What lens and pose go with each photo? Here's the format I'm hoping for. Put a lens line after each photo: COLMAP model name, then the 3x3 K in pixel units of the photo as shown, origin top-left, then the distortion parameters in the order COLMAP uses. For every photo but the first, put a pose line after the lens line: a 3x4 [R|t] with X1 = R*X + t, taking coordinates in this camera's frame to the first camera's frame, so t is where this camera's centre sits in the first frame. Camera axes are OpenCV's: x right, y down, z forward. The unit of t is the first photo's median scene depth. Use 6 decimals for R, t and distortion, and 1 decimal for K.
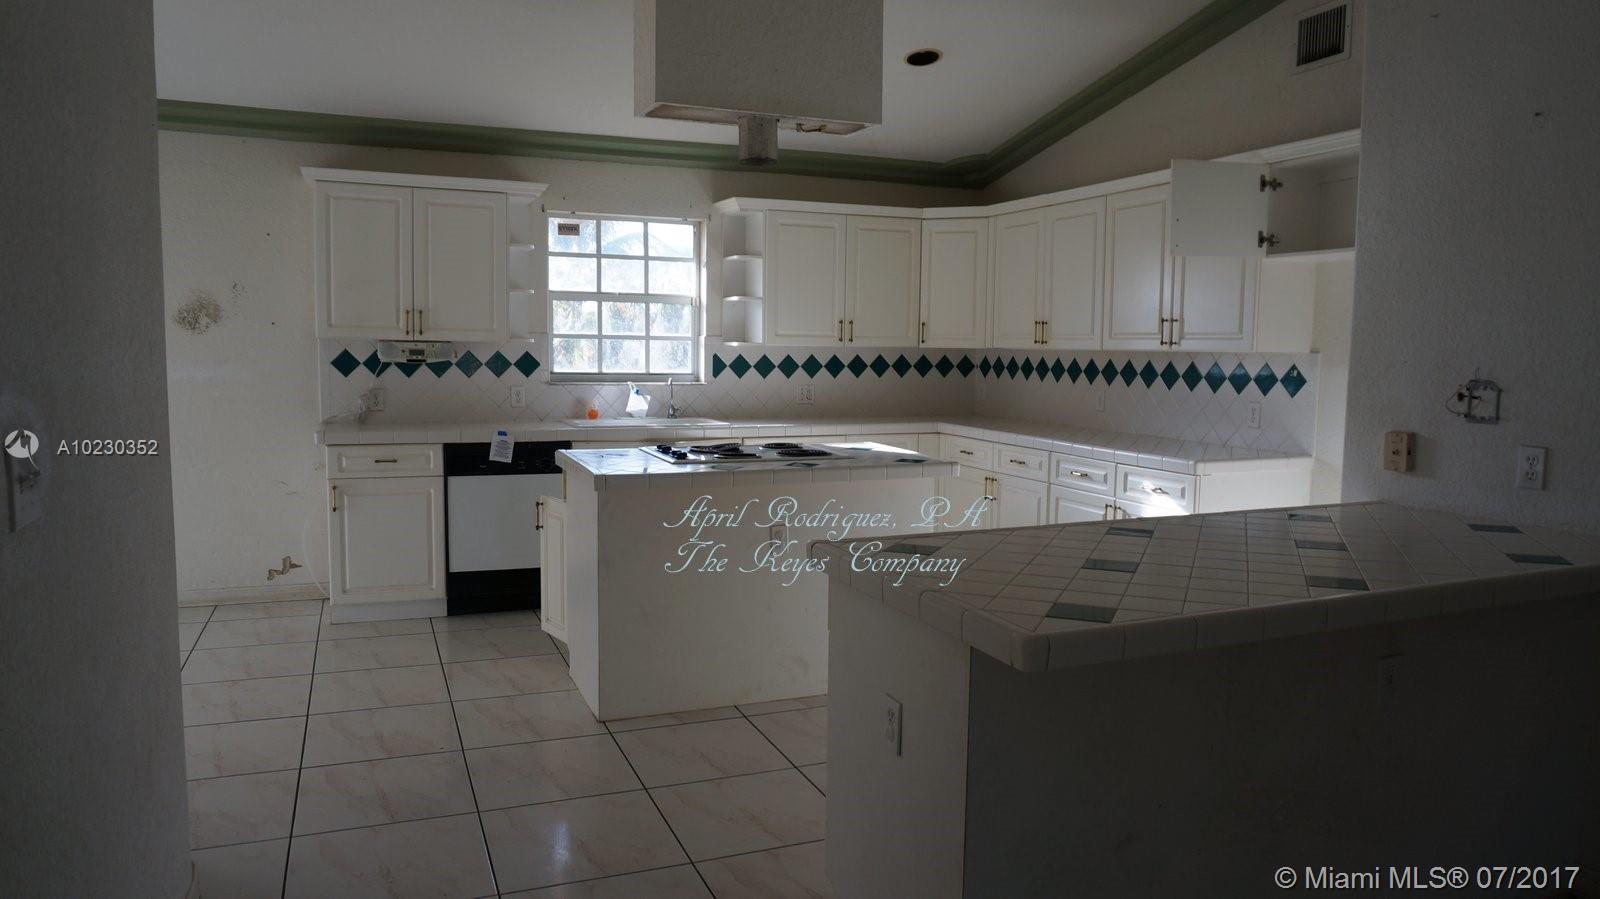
lens RADIAL K [[1085.6, 0, 800.0], [0, 1085.6, 449.5], [0, 0, 1]] dist [0.003894, 0.000100]
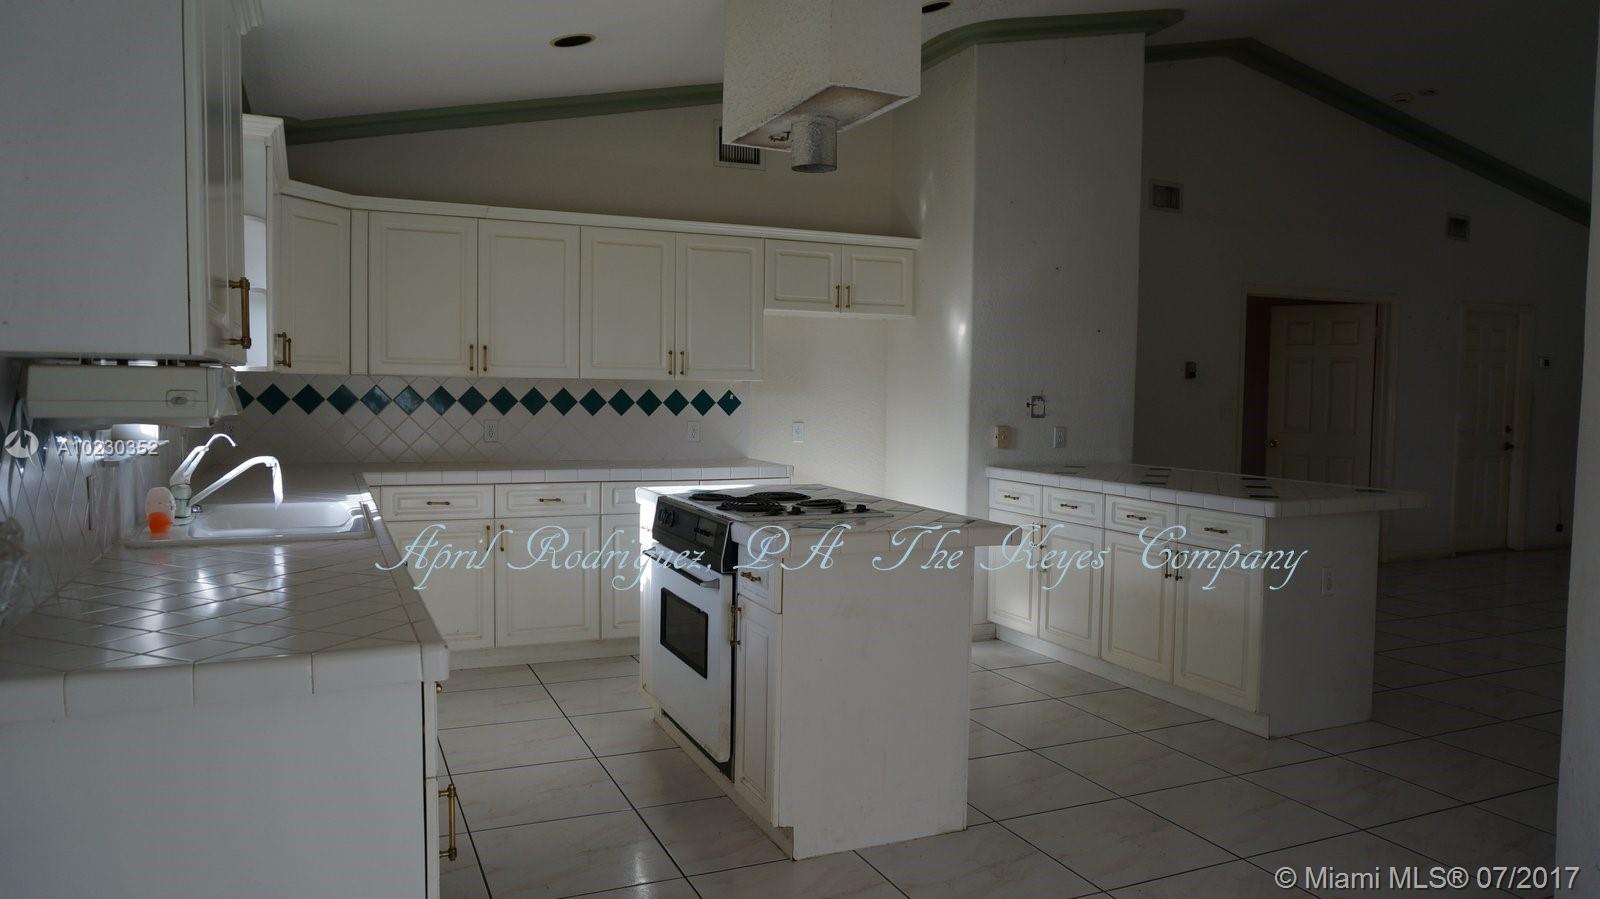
lens RADIAL K [[1085.6, 0, 800.0], [0, 1085.6, 449.5], [0, 0, 1]] dist [0.003894, 0.000100]
pose [[-0.040676, -0.074829, 0.996366, -0.809651], [0.084082, 0.993398, 0.078038, -0.095785], [-0.995628, 0.086951, -0.034115, 0.914829]]
